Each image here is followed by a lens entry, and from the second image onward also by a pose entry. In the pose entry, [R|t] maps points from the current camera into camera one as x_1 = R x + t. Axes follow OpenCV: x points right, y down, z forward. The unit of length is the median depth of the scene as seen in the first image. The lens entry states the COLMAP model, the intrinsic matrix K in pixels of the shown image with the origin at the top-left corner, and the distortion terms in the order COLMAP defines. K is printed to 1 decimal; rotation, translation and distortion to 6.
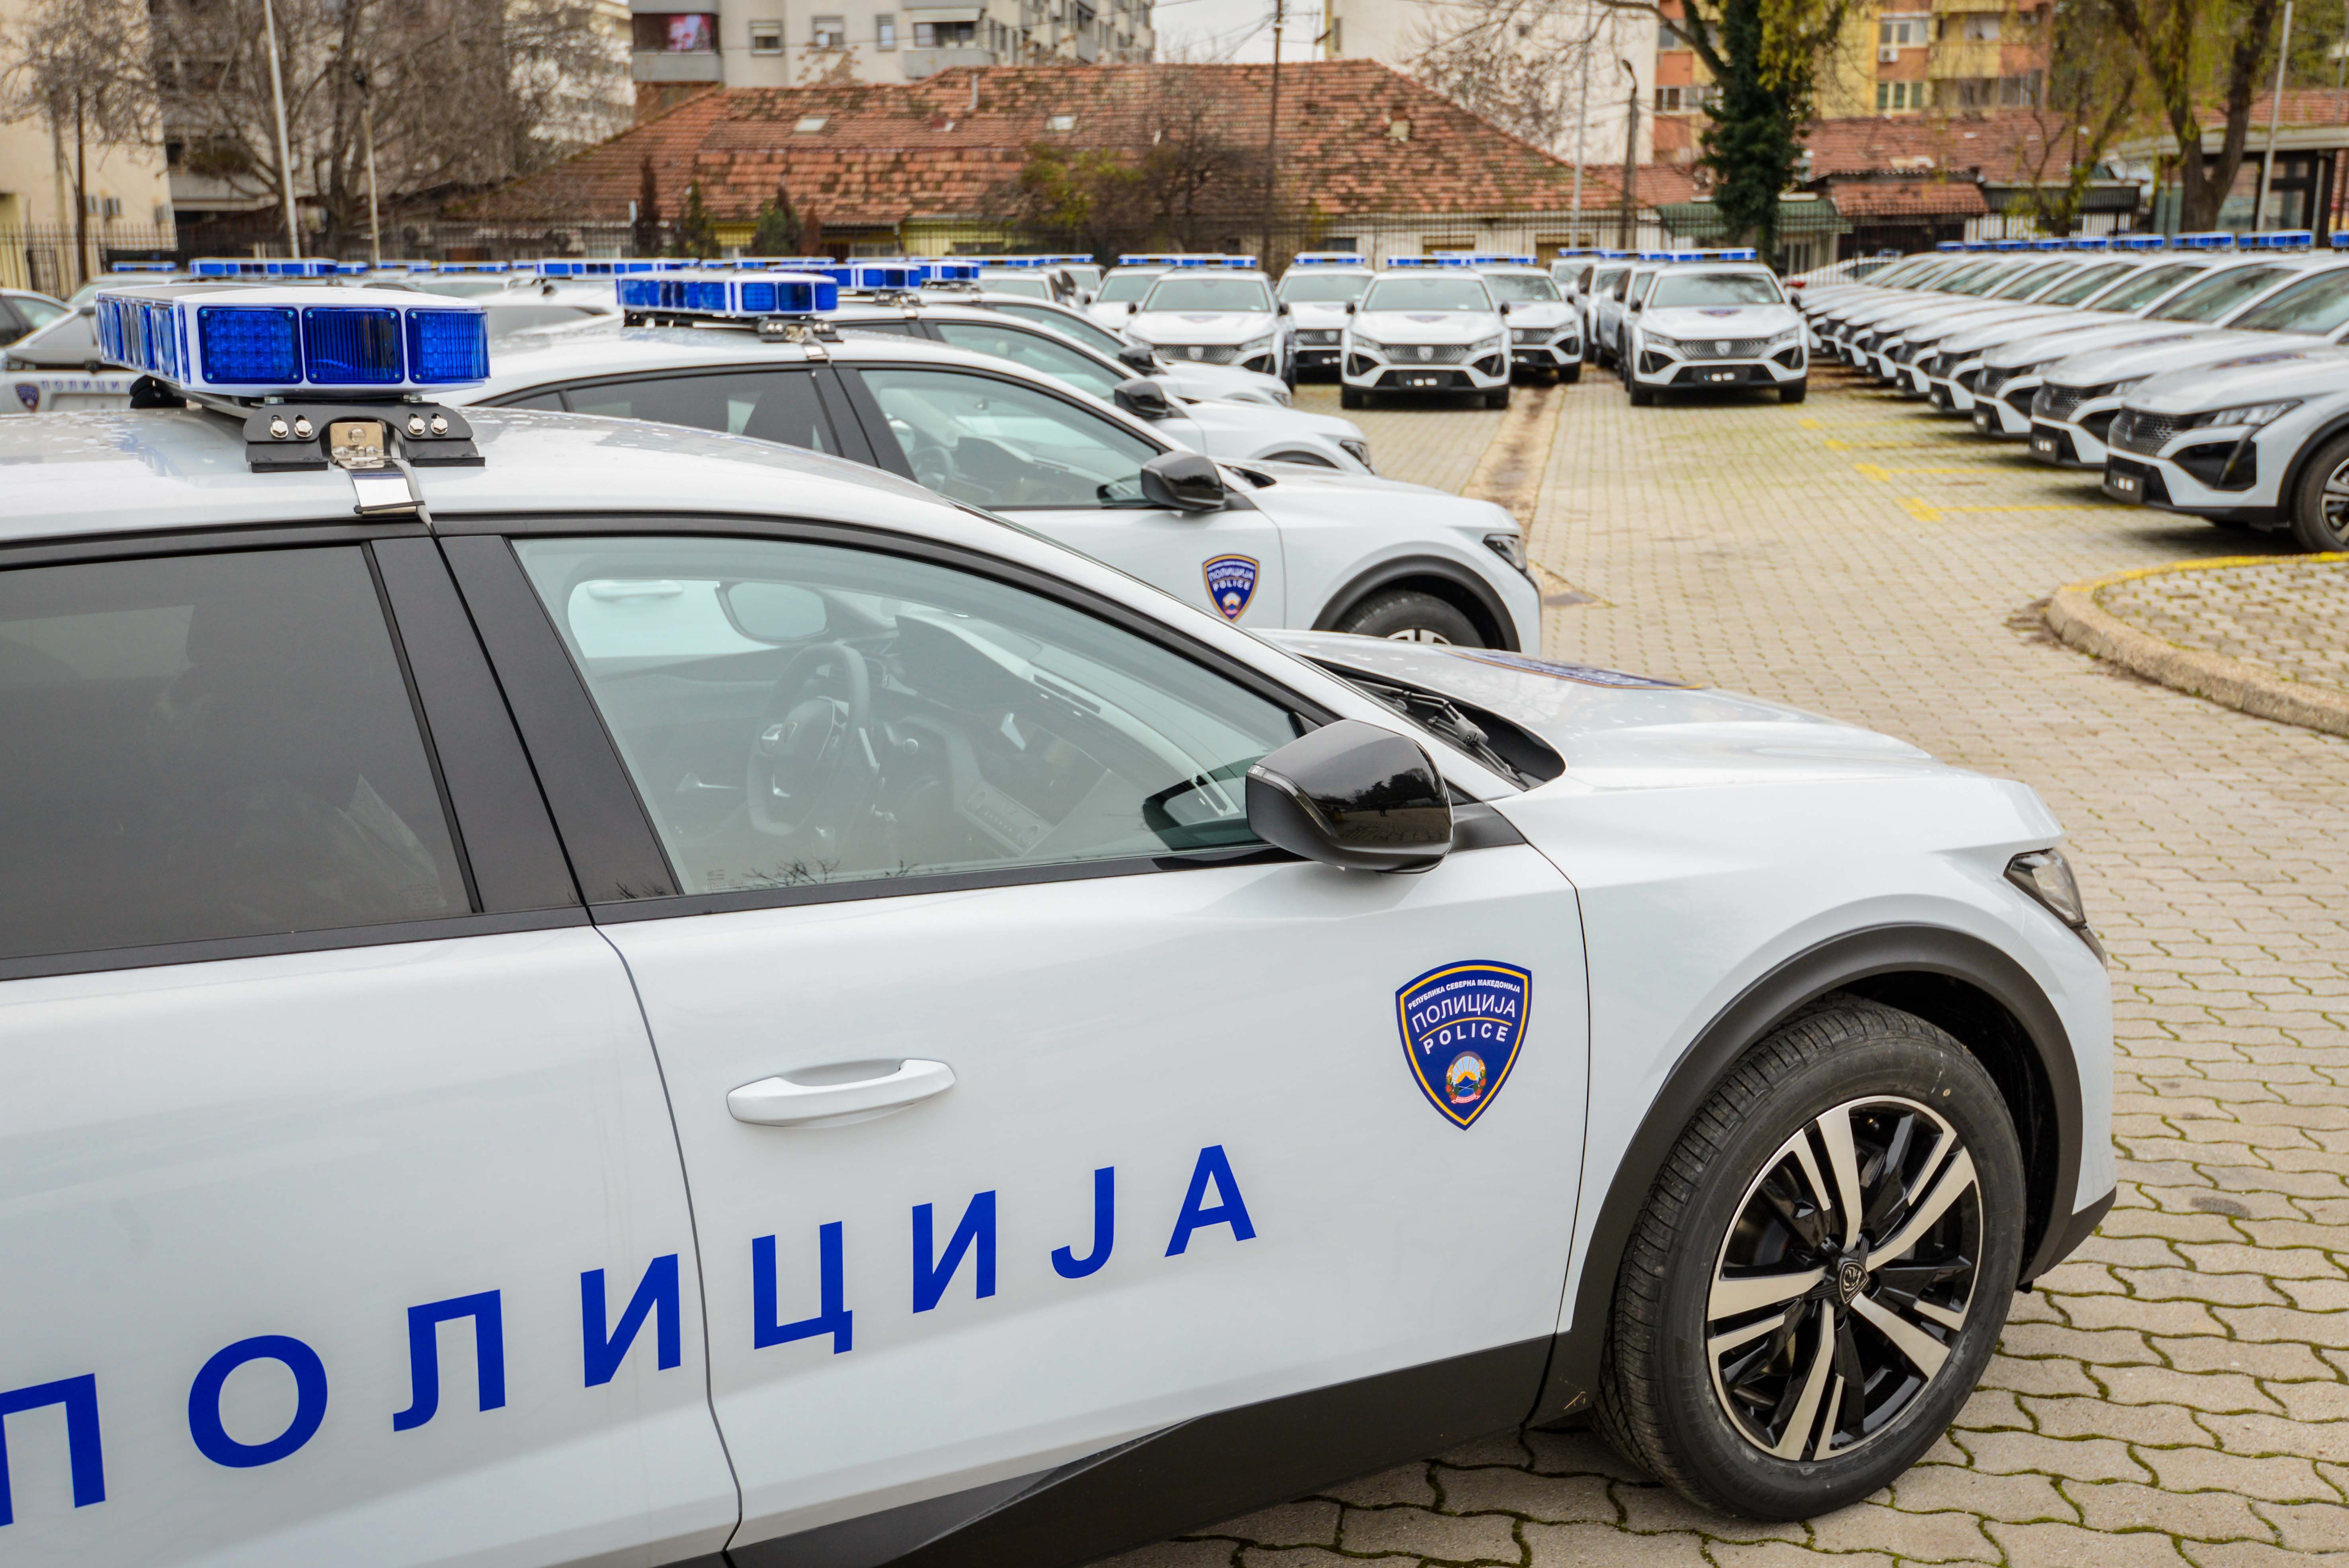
lens RADIAL K [[2370.6, 0, 1174.5], [0, 2370.6, 784.0], [0, 0, 1]] dist [0.060594, -0.000880]
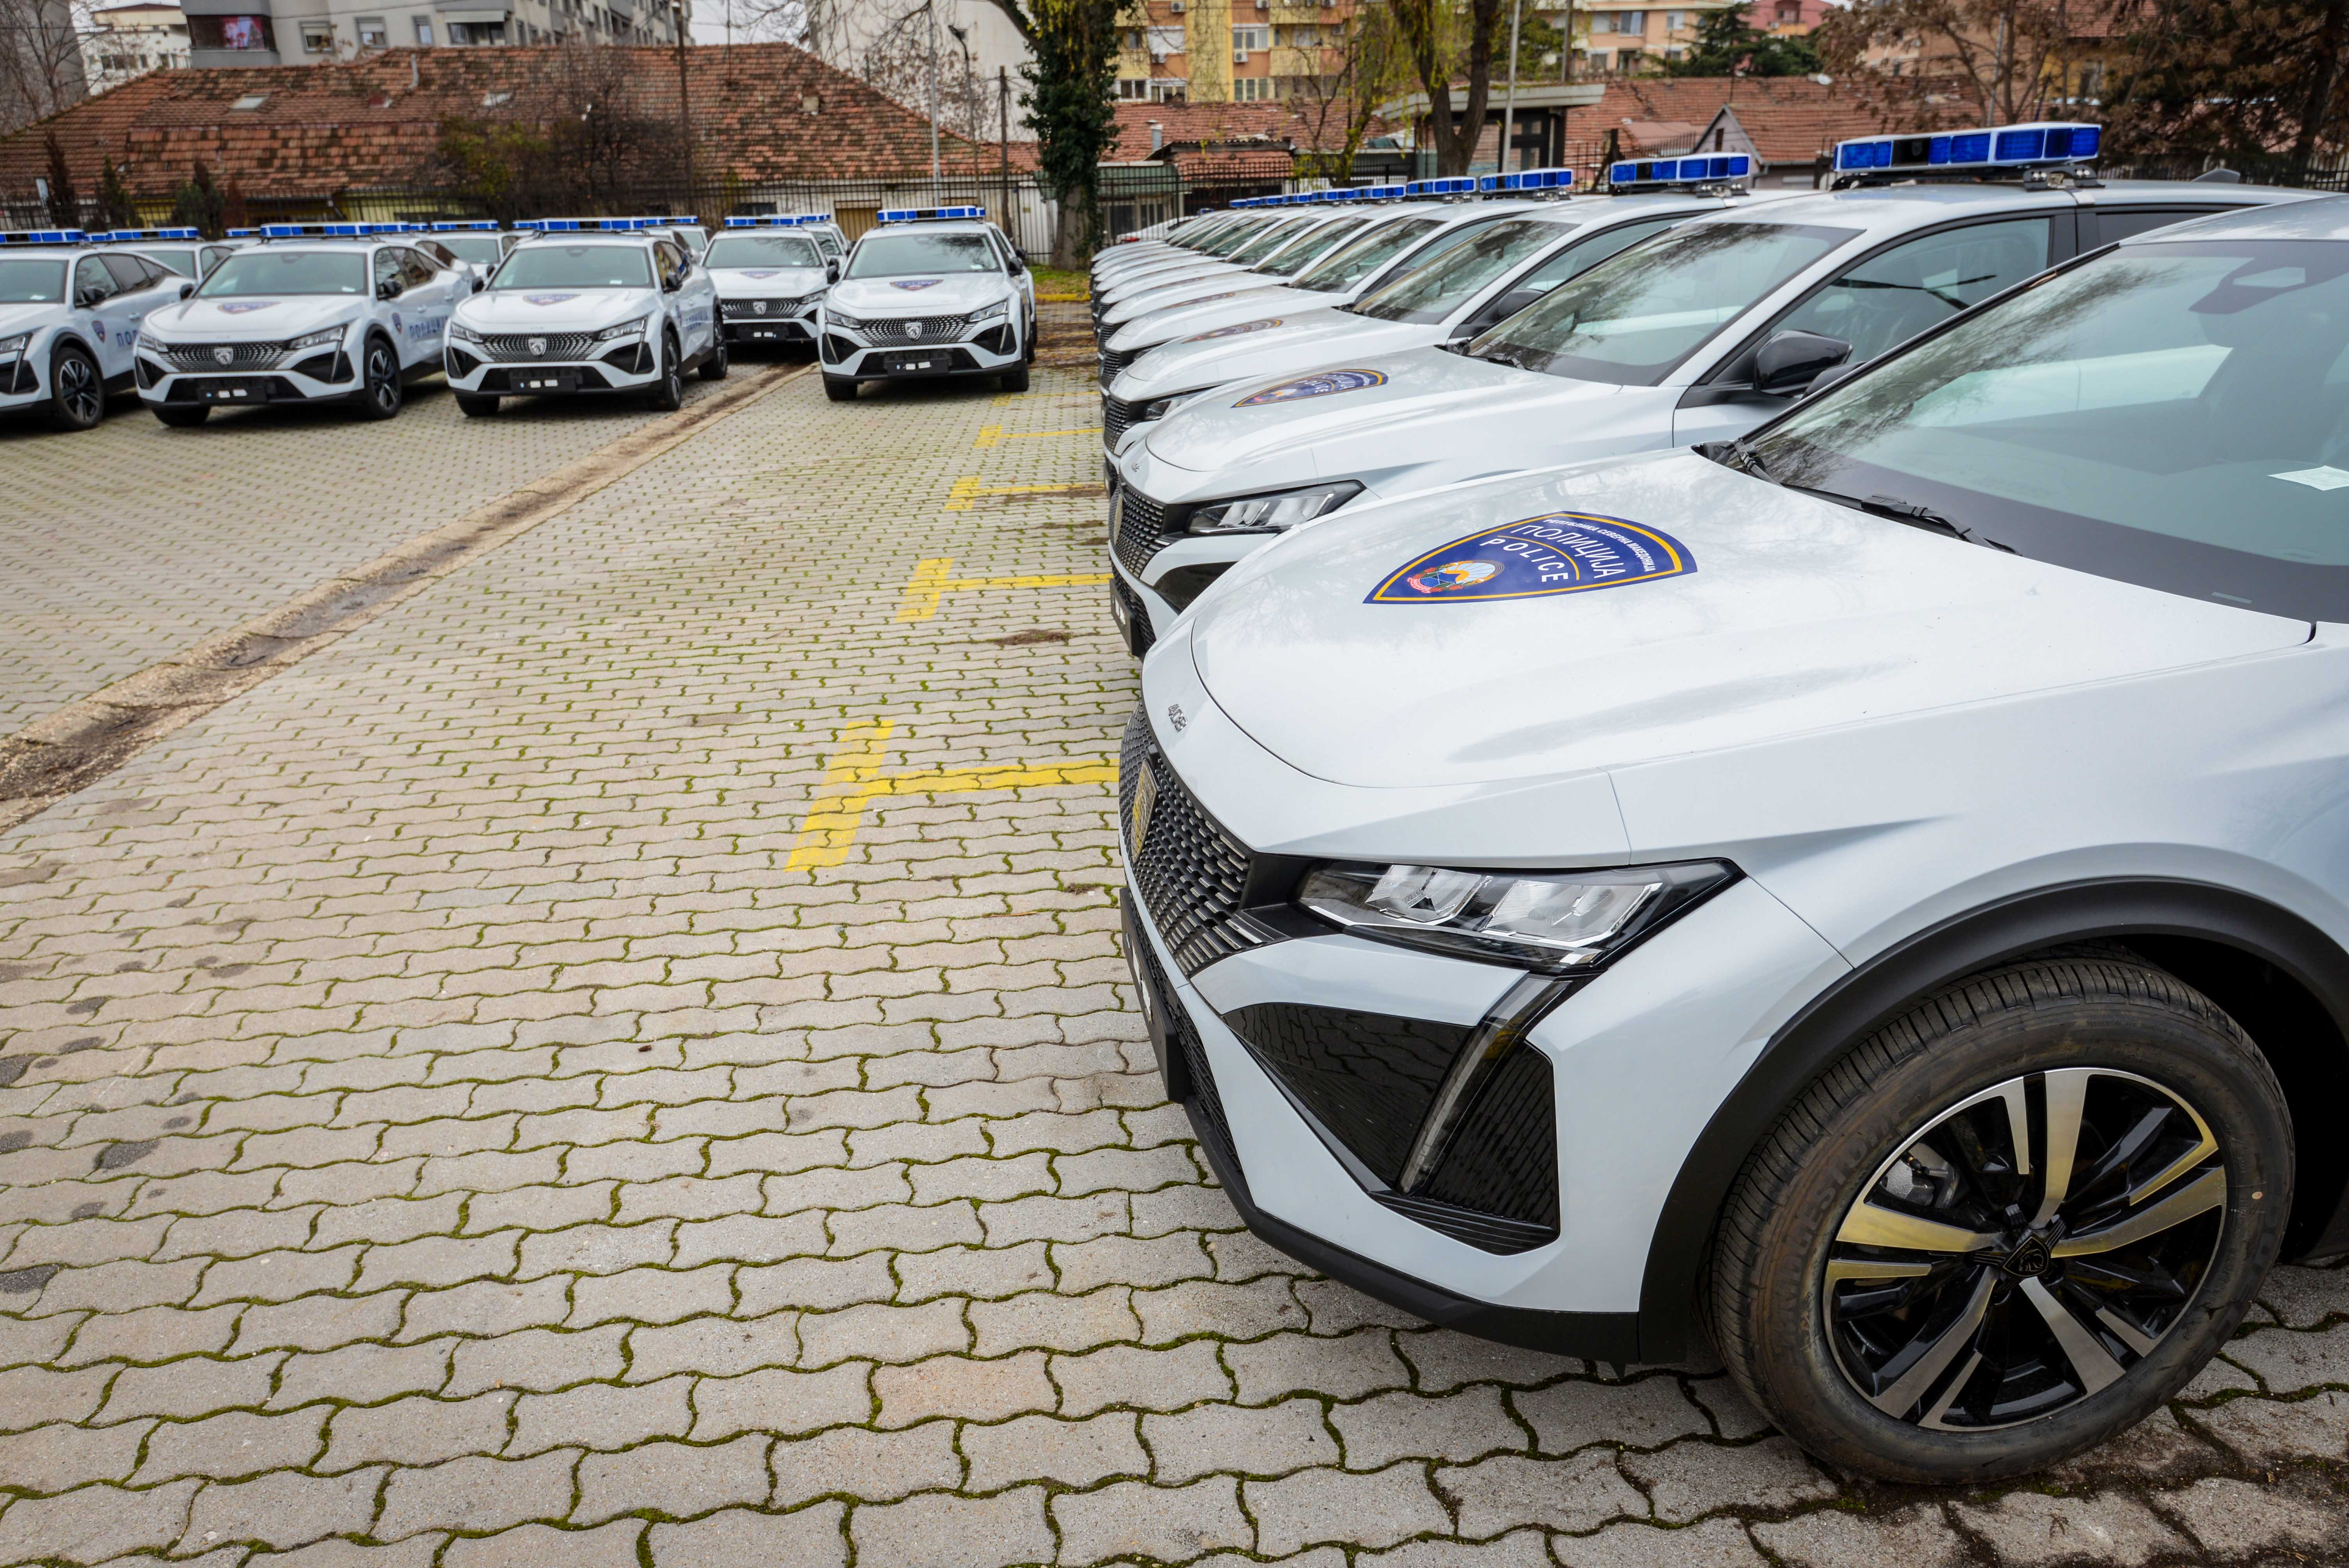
lens RADIAL K [[1527.7, 0, 1174.5], [0, 1527.7, 784.0], [0, 0, 1]] dist [0.022596, -0.024786]
pose [[0.976396, -0.091409, 0.195691, 0.093322], [0.064146, 0.987873, 0.141392, -0.045158], [-0.206242, -0.125502, 0.970419, 0.208514]]
